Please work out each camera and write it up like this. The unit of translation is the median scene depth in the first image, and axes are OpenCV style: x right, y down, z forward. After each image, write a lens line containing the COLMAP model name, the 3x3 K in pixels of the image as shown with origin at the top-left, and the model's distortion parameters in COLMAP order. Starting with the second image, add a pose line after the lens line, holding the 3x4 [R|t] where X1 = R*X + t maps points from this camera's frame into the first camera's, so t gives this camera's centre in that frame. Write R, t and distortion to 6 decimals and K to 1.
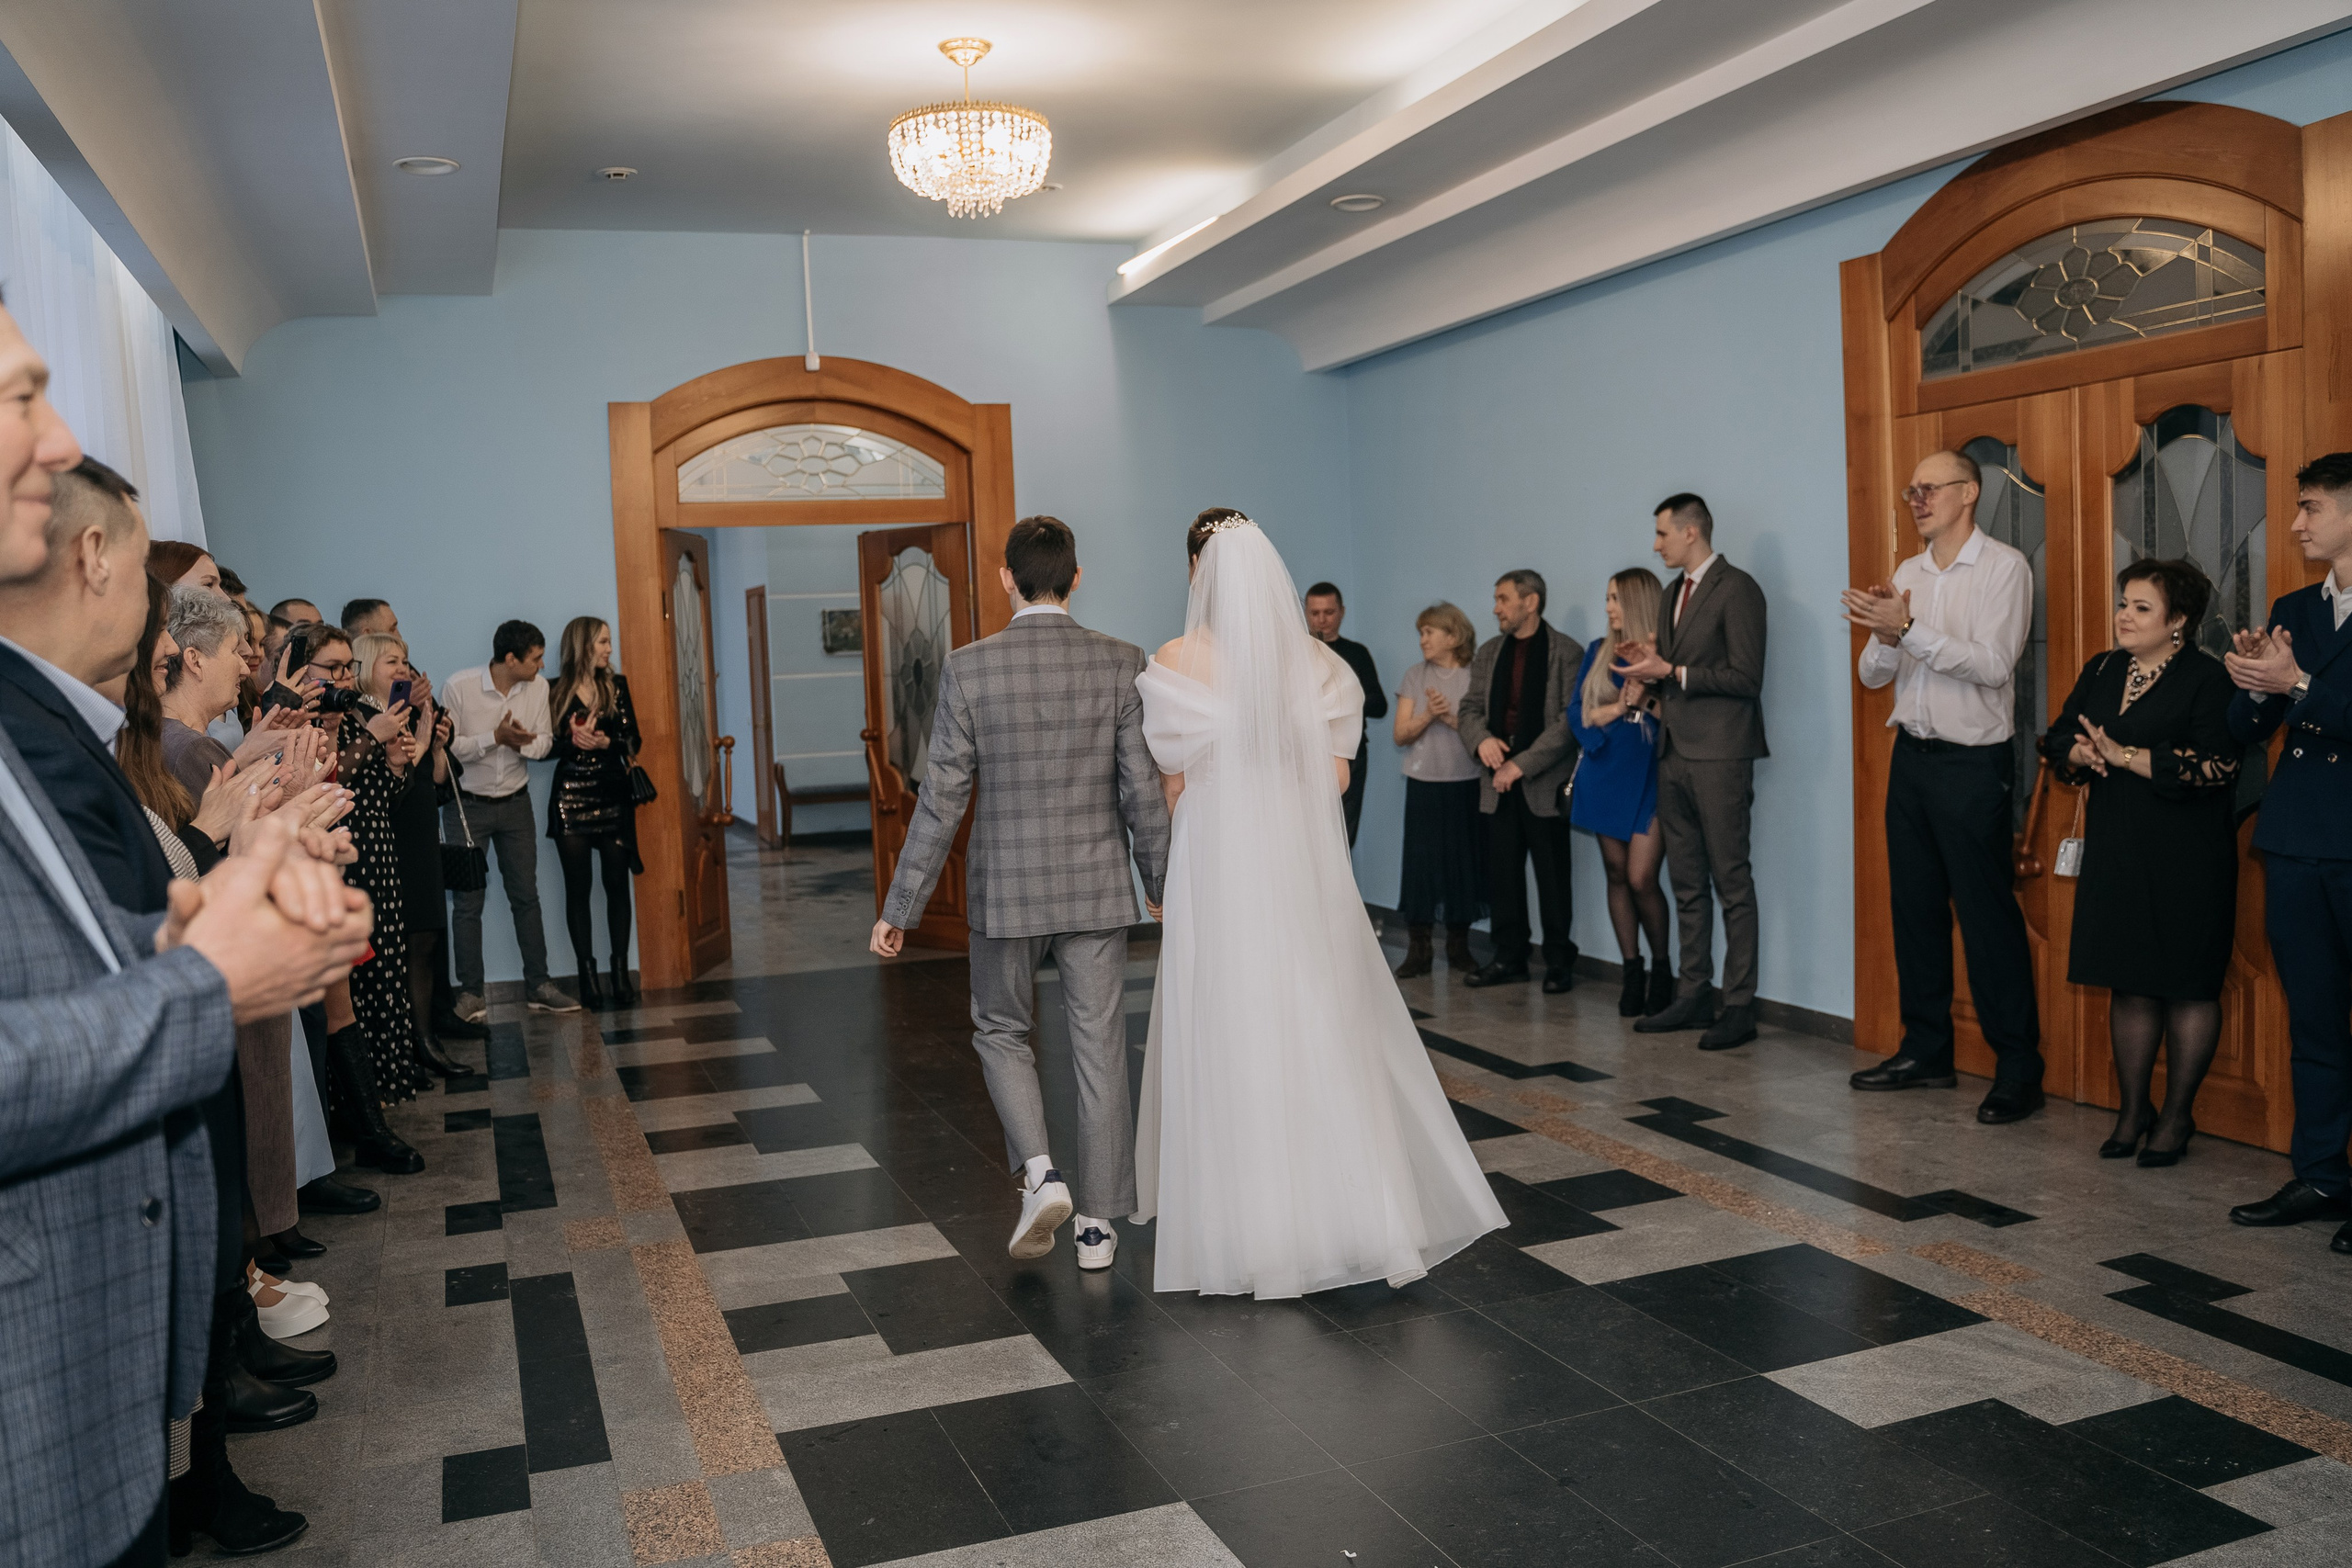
lens RADIAL K [[1973.7, 0, 1141.2], [0, 1973.7, 770.7], [0, 0, 1]] dist [-0.107165, 0.084669]
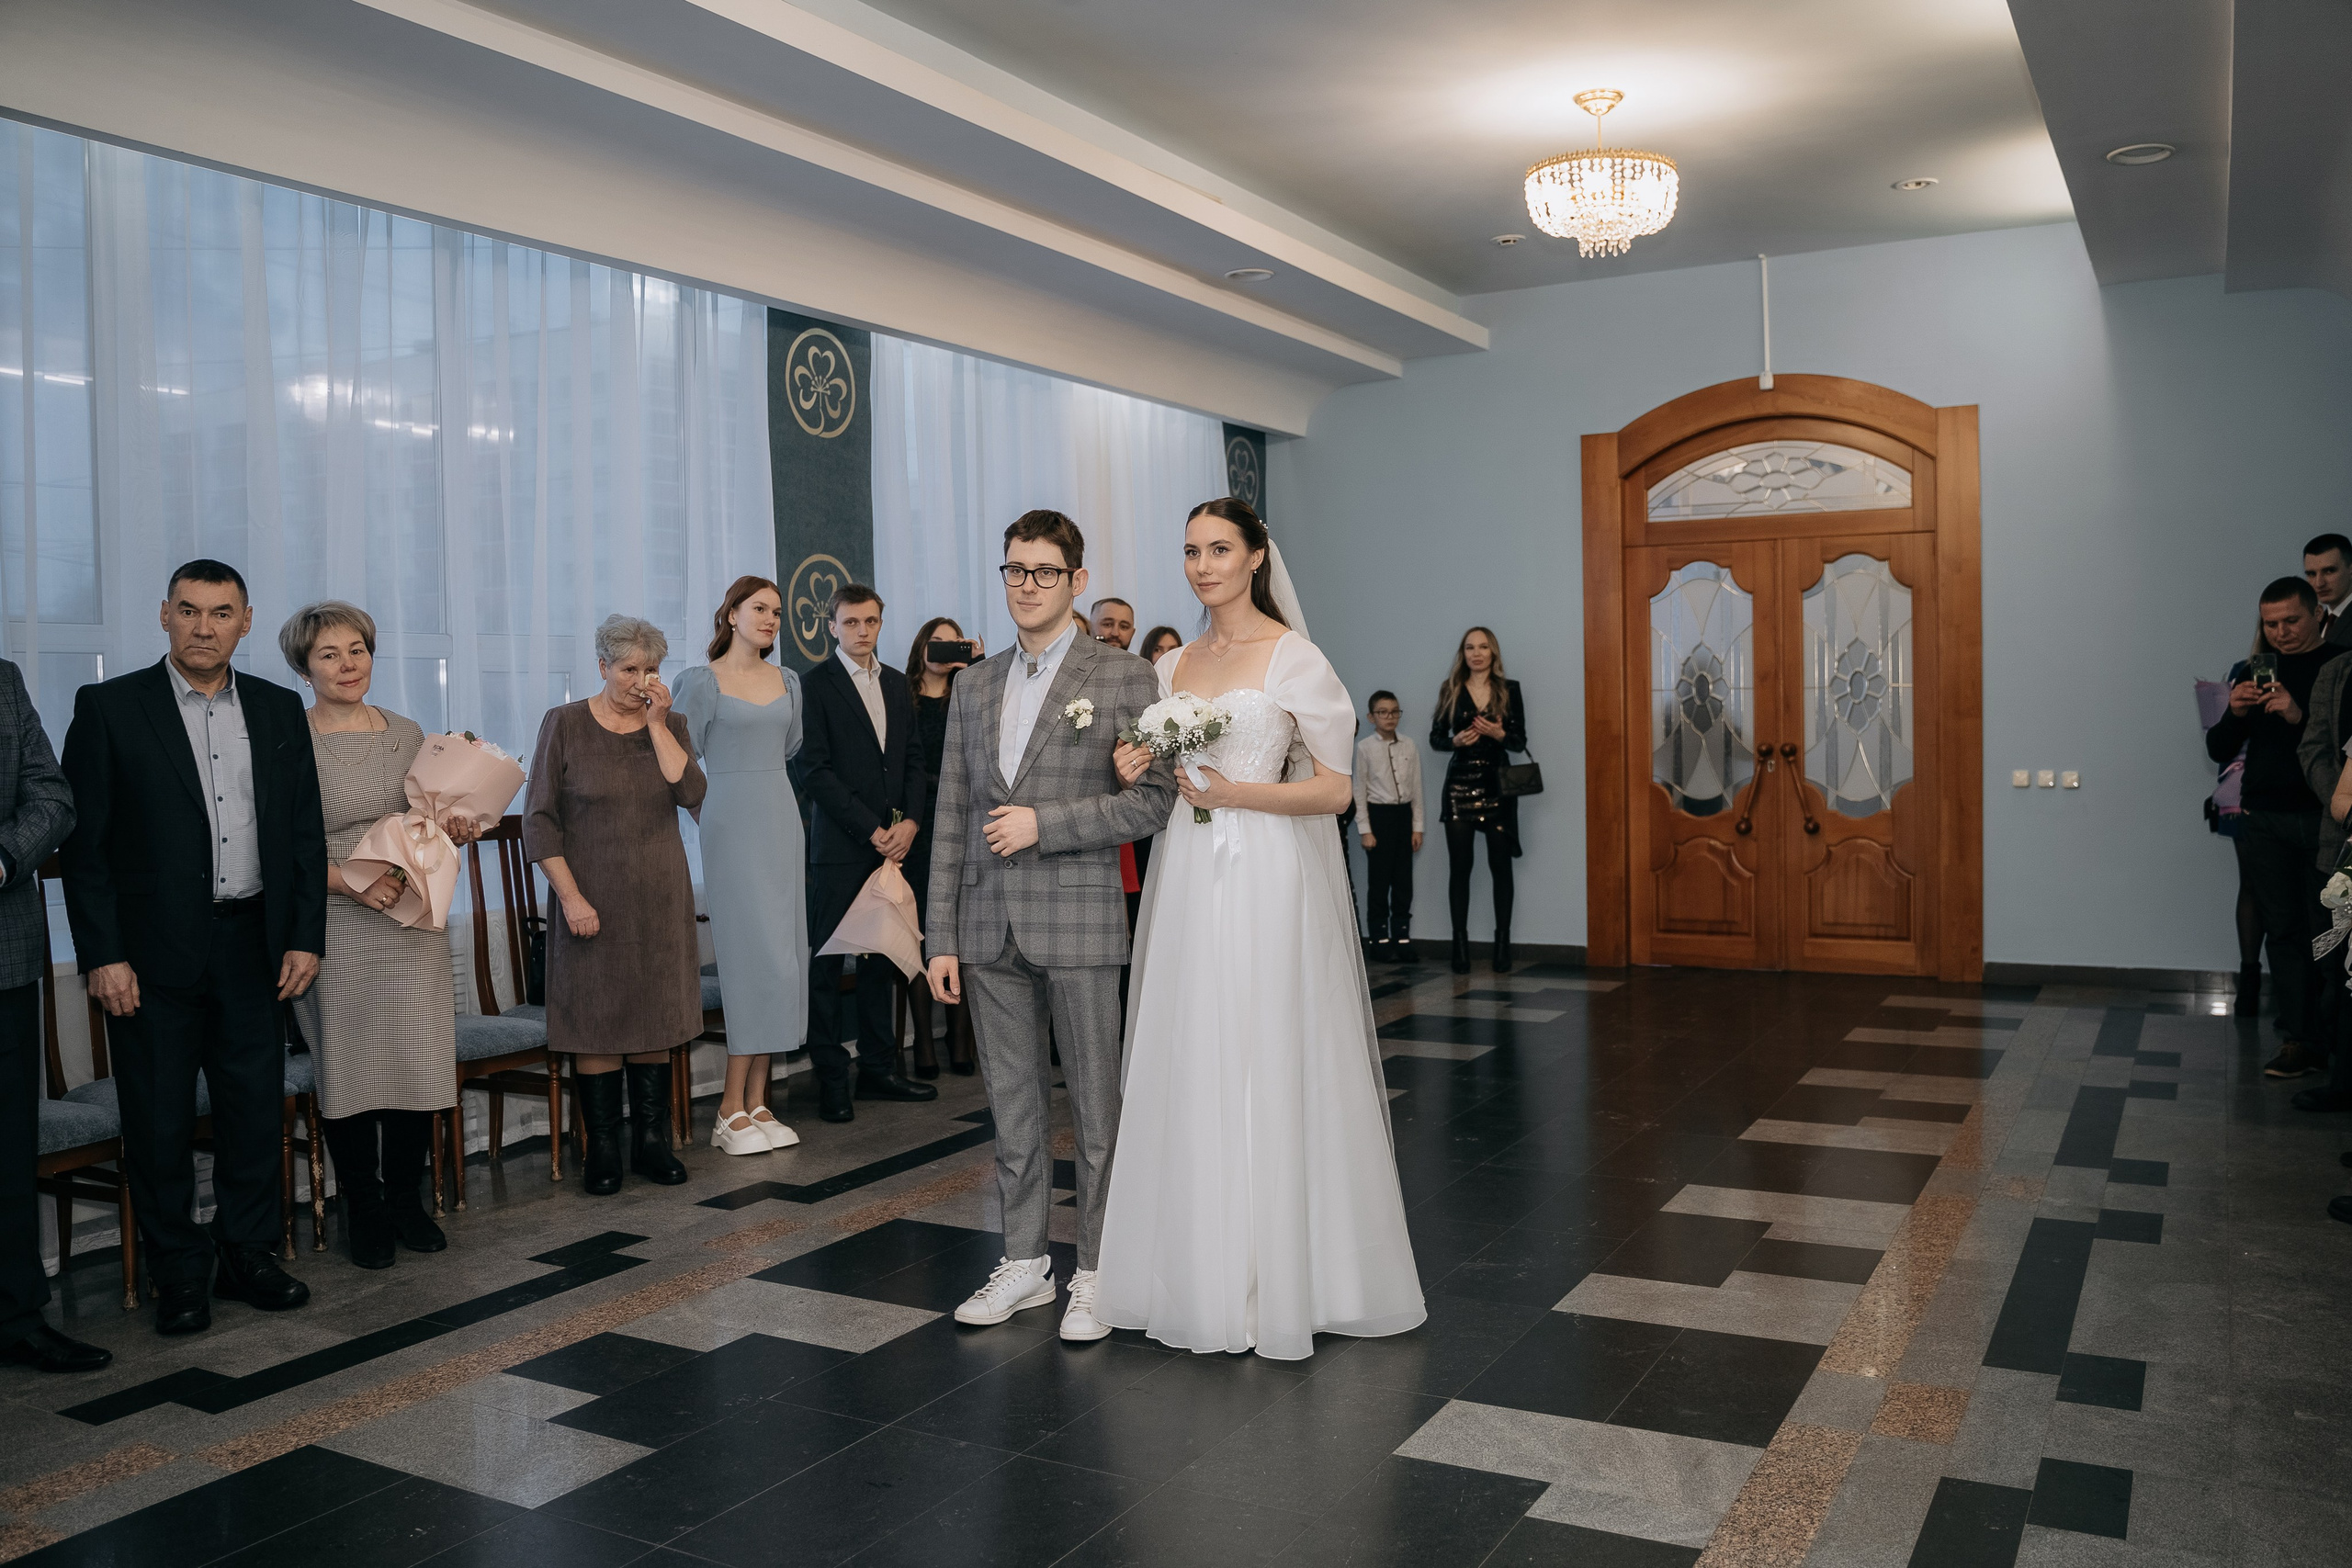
lens RADIAL K [[1973.7, 0, 1151.8], [0, 1973.7, 791.8], [0, 0, 1]] dist [-0.107165, 0.084669]
pose [[0.620910, 0.062515, -0.781385, 0.695036], [-0.052640, 0.997890, 0.038008, -0.022894], [0.782112, 0.017532, 0.622891, 0.170146]]
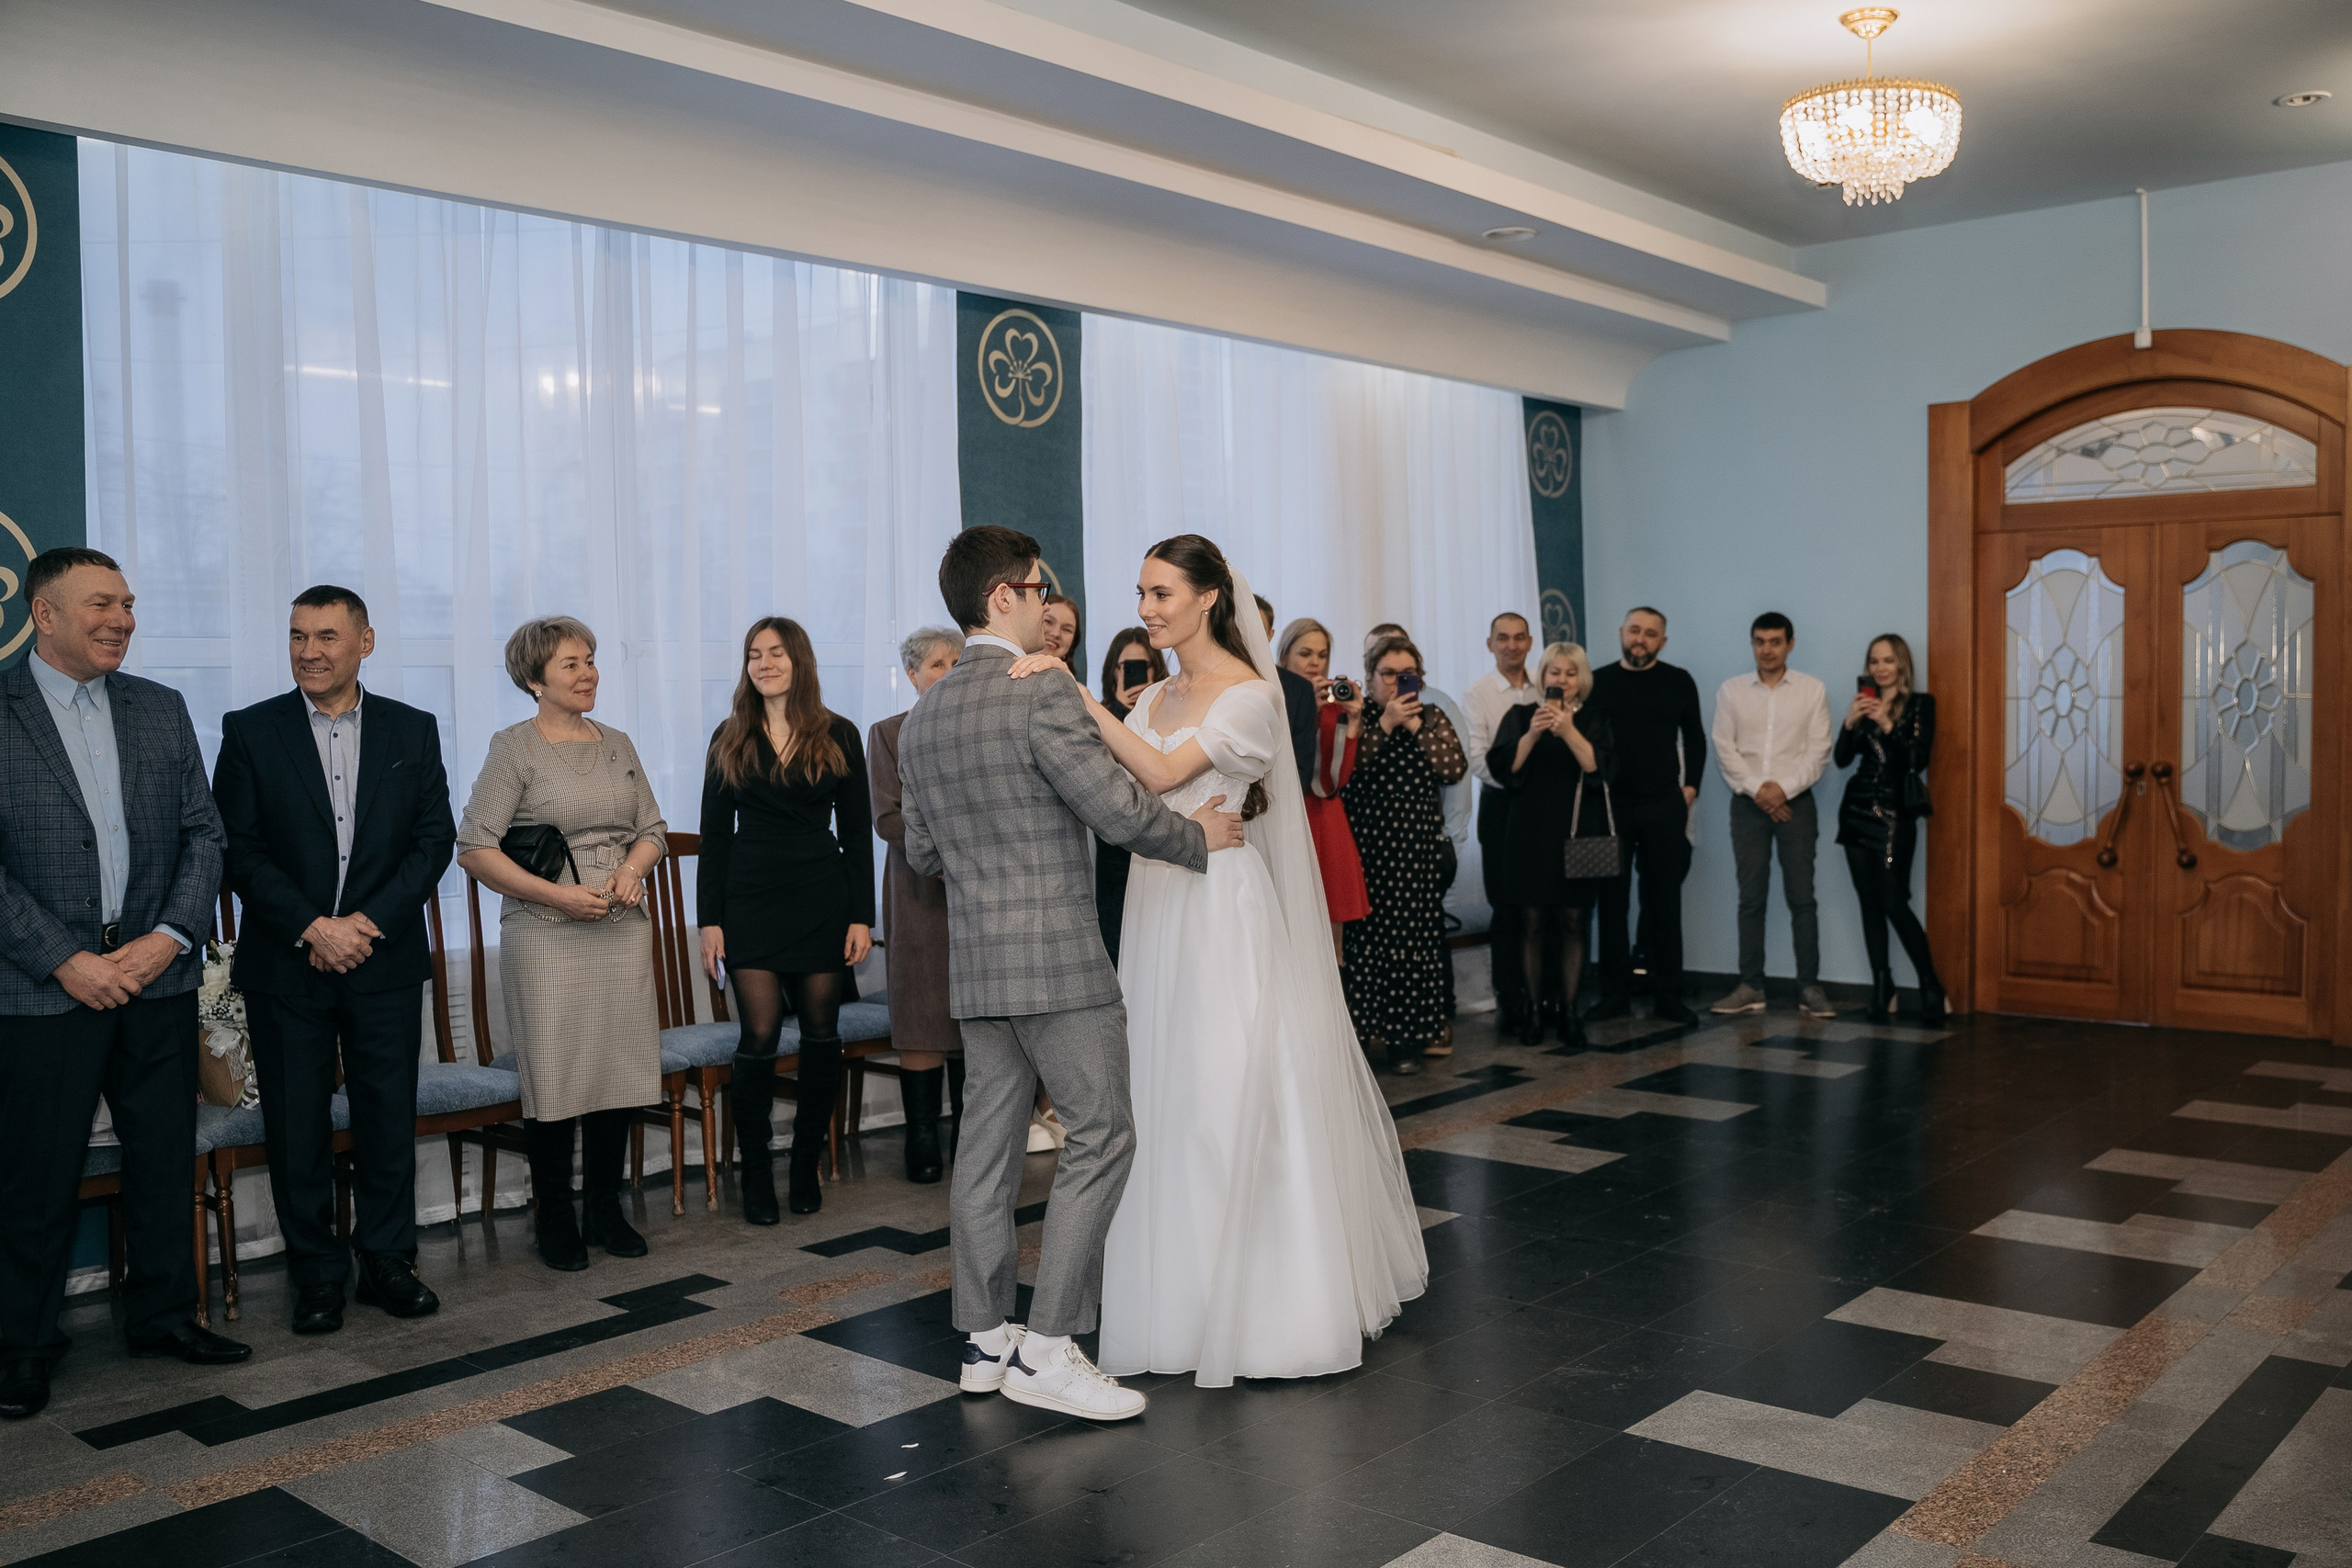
lens RADIAL K [[2112.6, 0, 1250.9], [0, 2112.6, 855.9], [0, 0, 1]] dist [-0.104072, 0.076855]
pose [[0.461696, 0.101242, -0.881242, 0.764493], [-0.056553, 0.994804, 0.084659, -0.051232], [0.885234, 0.010750, 0.465022, 0.329747]]
